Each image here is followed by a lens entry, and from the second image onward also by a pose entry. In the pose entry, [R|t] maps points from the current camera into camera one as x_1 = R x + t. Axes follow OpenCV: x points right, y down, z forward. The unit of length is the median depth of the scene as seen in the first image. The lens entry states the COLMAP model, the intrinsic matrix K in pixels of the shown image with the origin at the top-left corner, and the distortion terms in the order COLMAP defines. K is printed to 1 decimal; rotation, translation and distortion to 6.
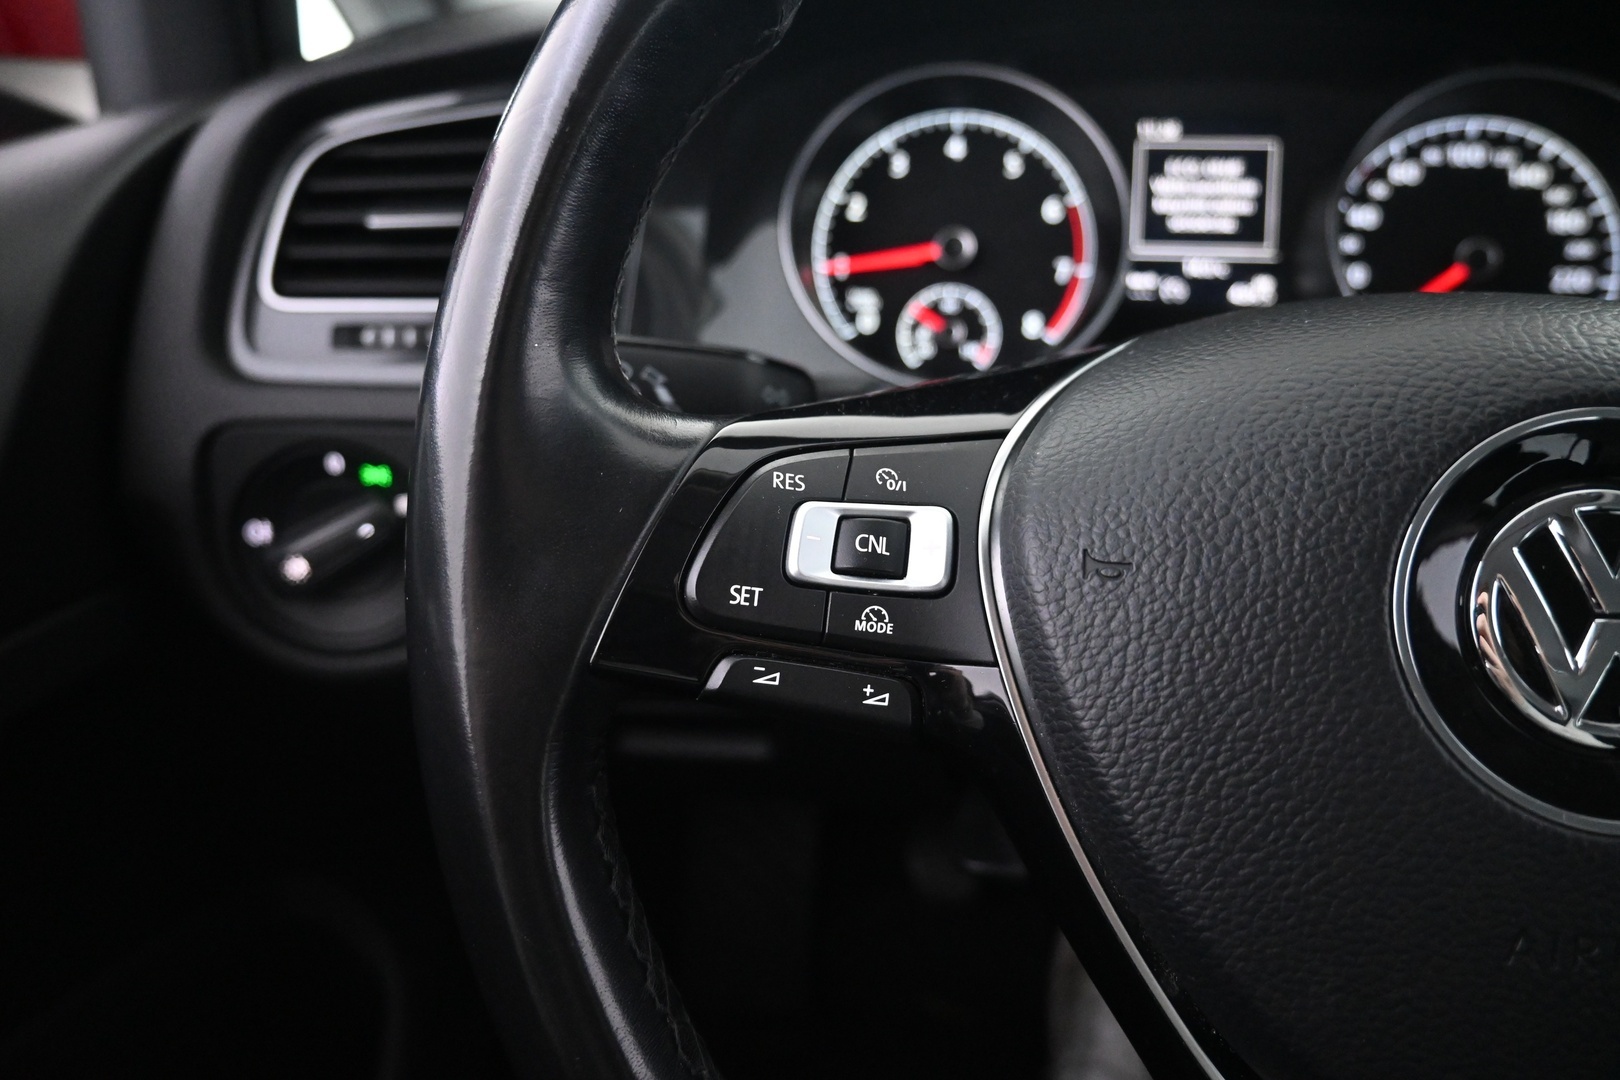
lens RADIAL K [[1118.3, 0, 804.1], [0, 1118.3, 534.1], [0, 0, 1]] dist [-0.003287, -0.002205]
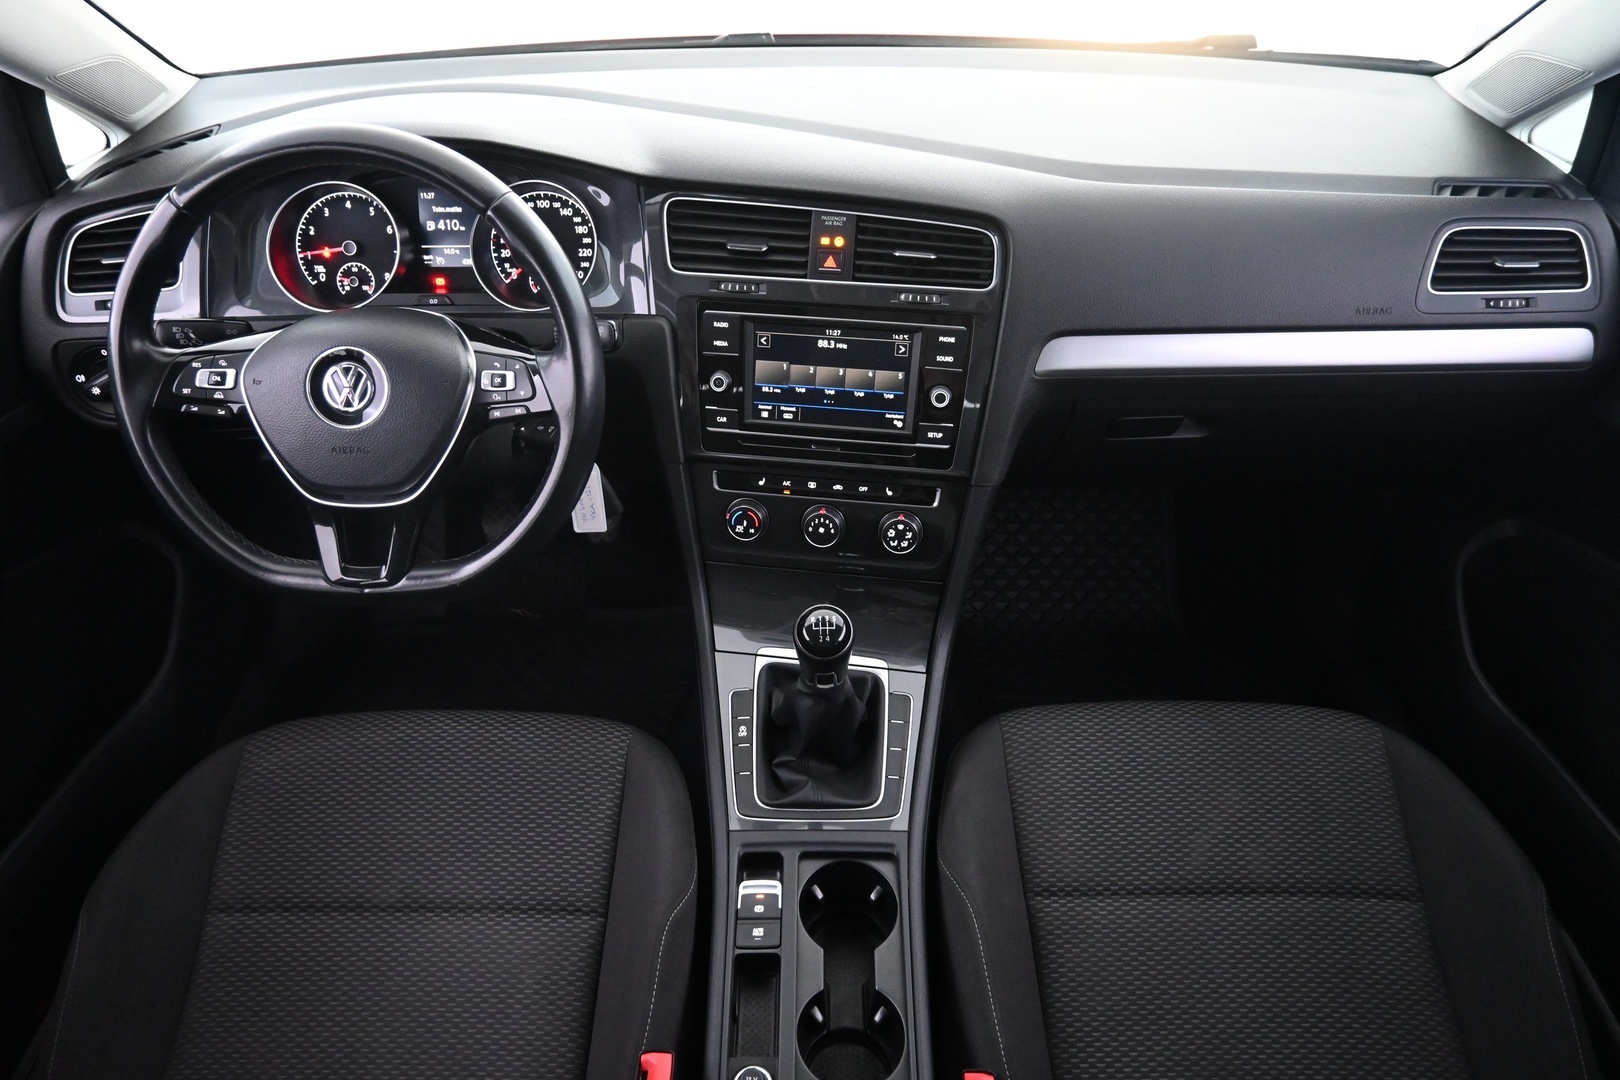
lens RADIAL K [[1118.3, 0, 817.5], [0, 1118.3, 539.0], [0, 0, 1]] dist [-0.003287, -0.002205]
pose [[0.993318, -0.071007, 0.090977, 0.945250], [0.051949, 0.979038, 0.196939, -0.055081], [-0.103054, -0.190897, 0.976185, -1.774797]]
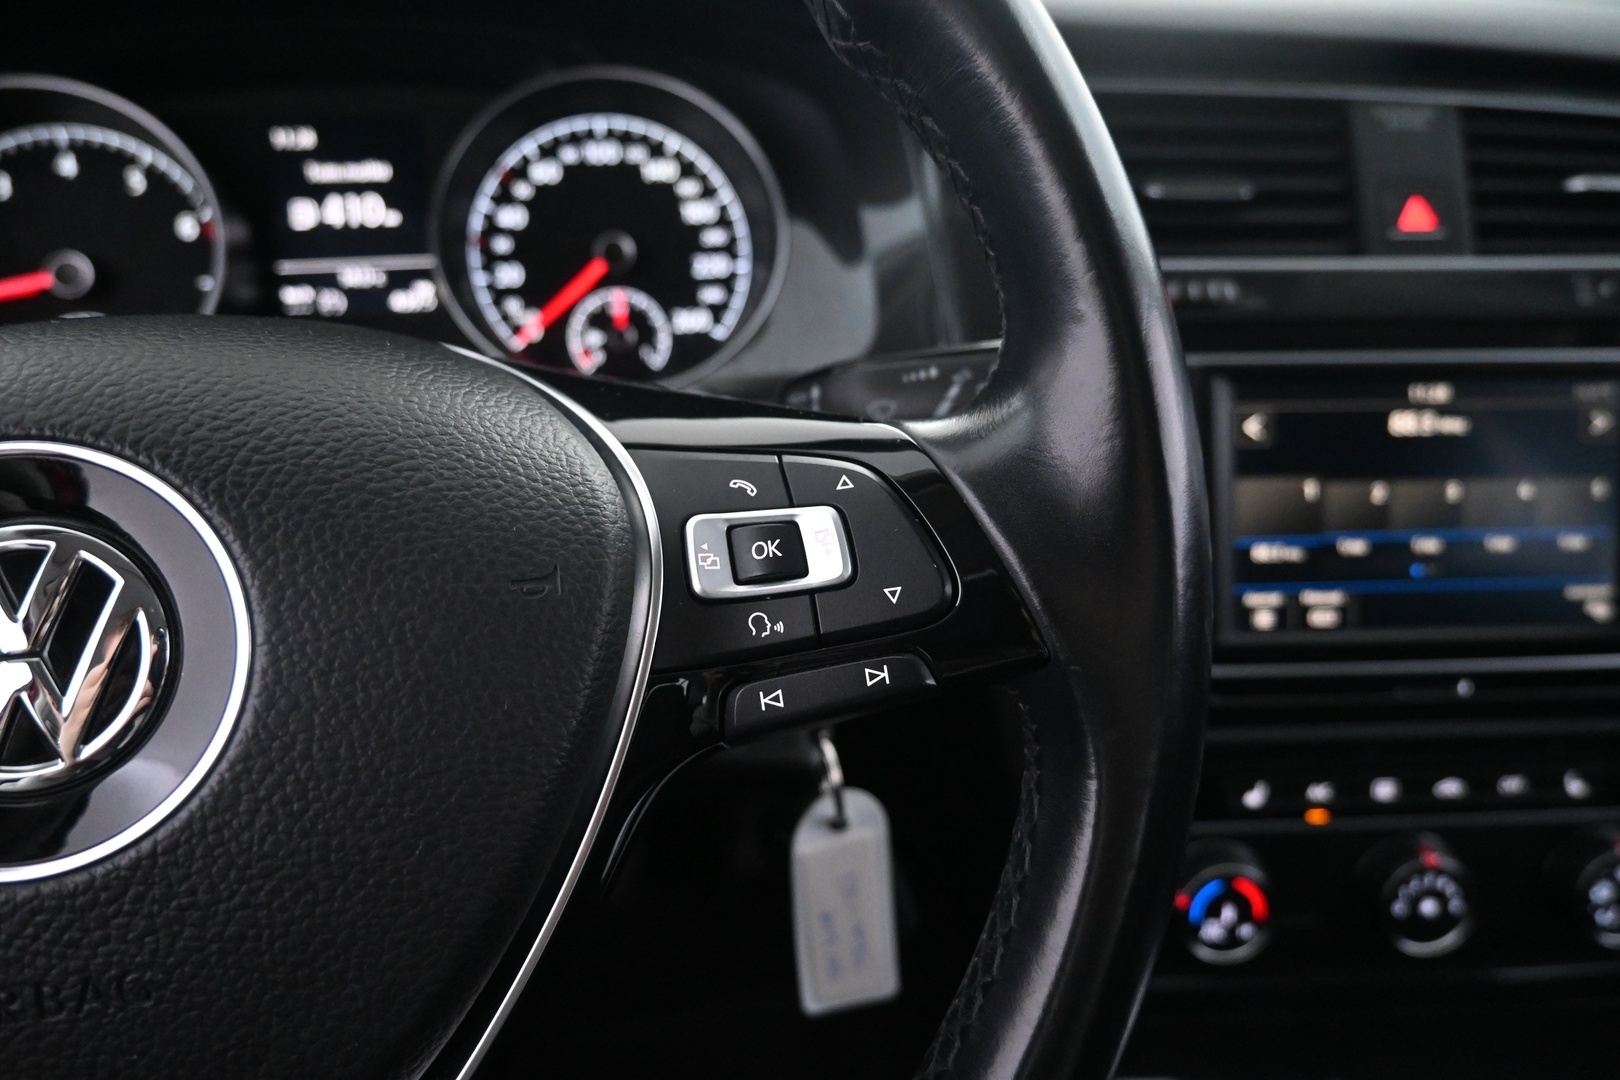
lens RADIAL K [[1118.3, 0, 806.8], [0, 1118.3, 550.0], [0, 0, 1]] dist [-0.003287, -0.002205]
pose [[0.951706, -0.132519, 0.276936, 0.442214], [0.130445, 0.991115, 0.025987, 0.025818], [-0.277919, 0.011393, 0.960537, -0.050691]]
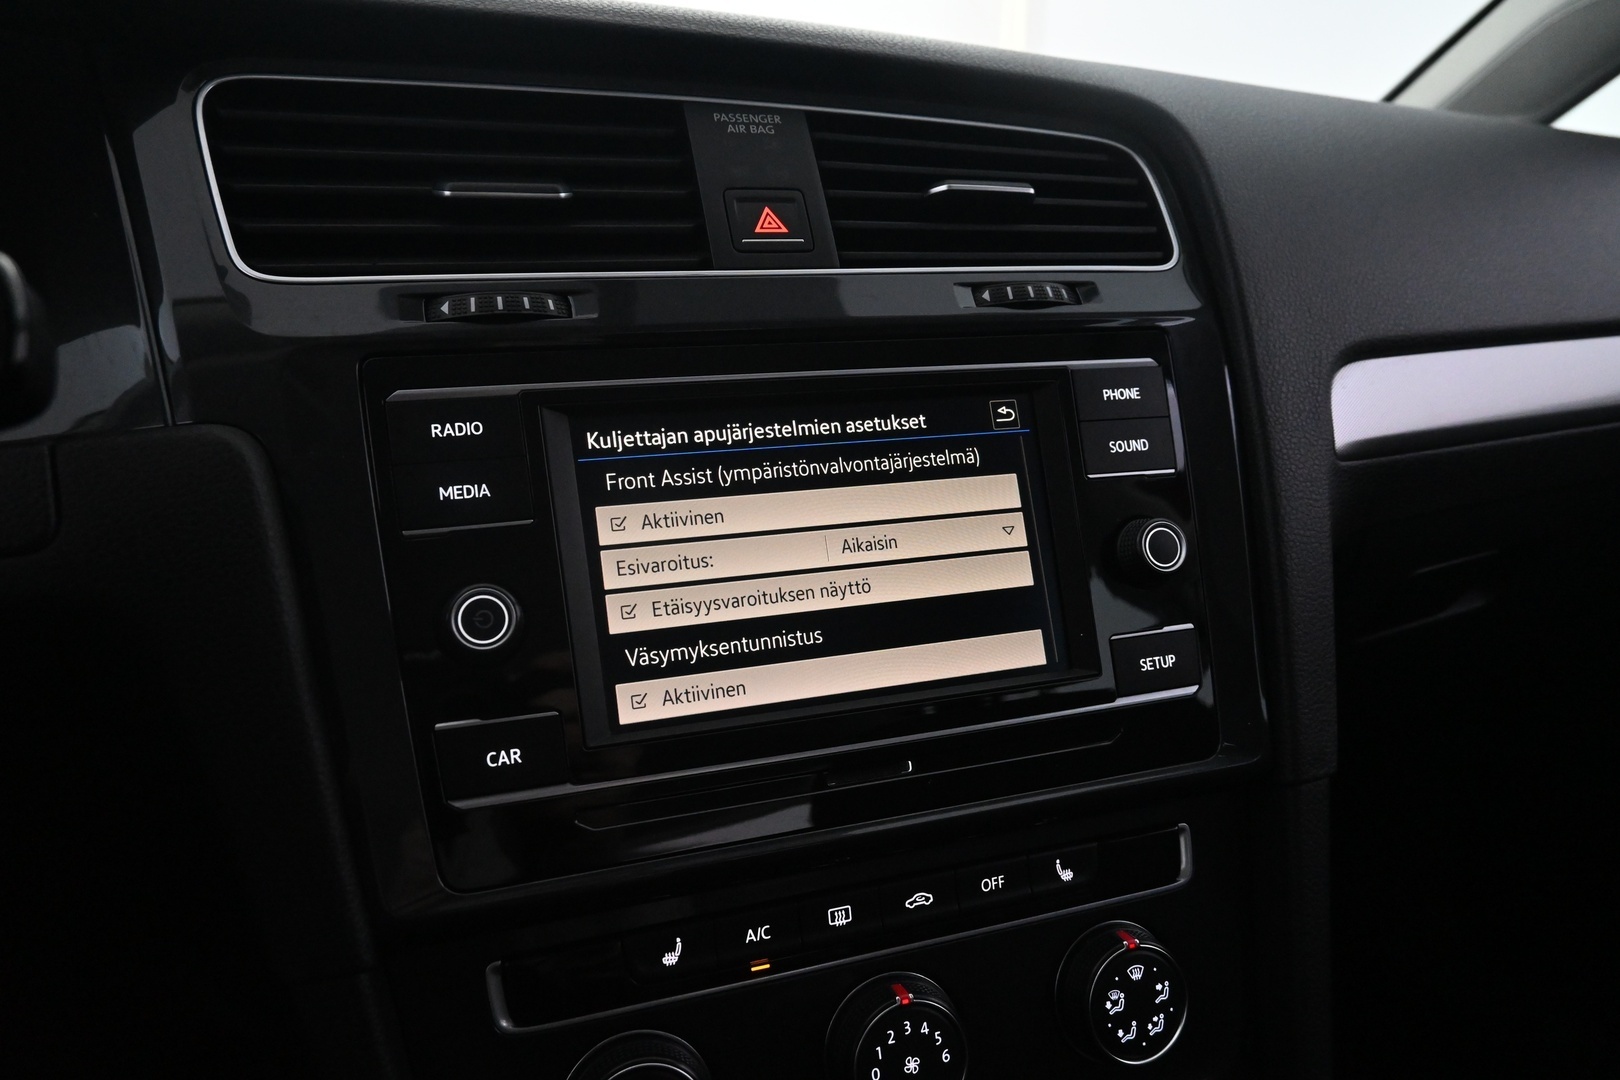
lens RADIAL K [[1118.3, 0, 809.8], [0, 1118.3, 538.5], [0, 0, 1]] dist [-0.003287, -0.002205]
pose [[0.827792, -0.143101, 0.542478, 0.779352], [0.252545, 0.958465, -0.132535, 0.176941], [-0.500980, 0.246712, 0.829549, 0.069834]]
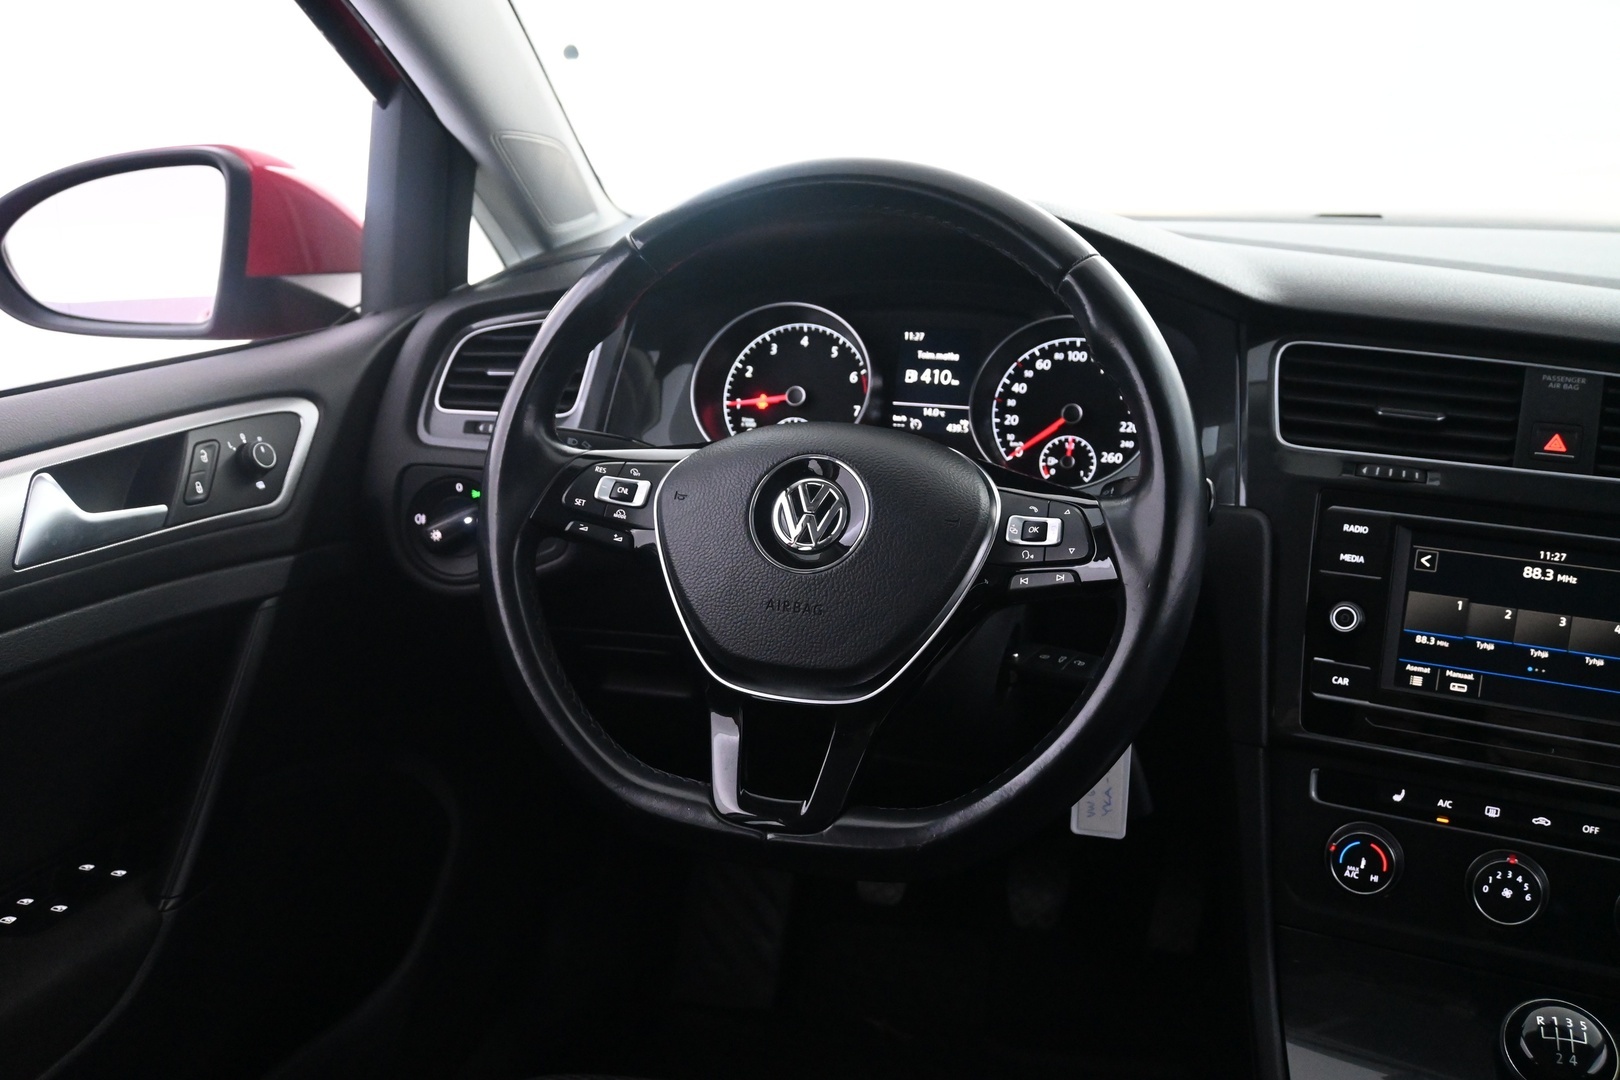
lens RADIAL K [[1523.0, 0, 811.9], [0, 1523.0, 533.8], [0, 0, 1]] dist [-0.004228, 0.000000]
pose [[0.985012, 0.053587, -0.163948, 0.595591], [-0.076937, 0.987219, -0.139569, 0.315970], [0.154374, 0.150091, 0.976546, -1.412968]]
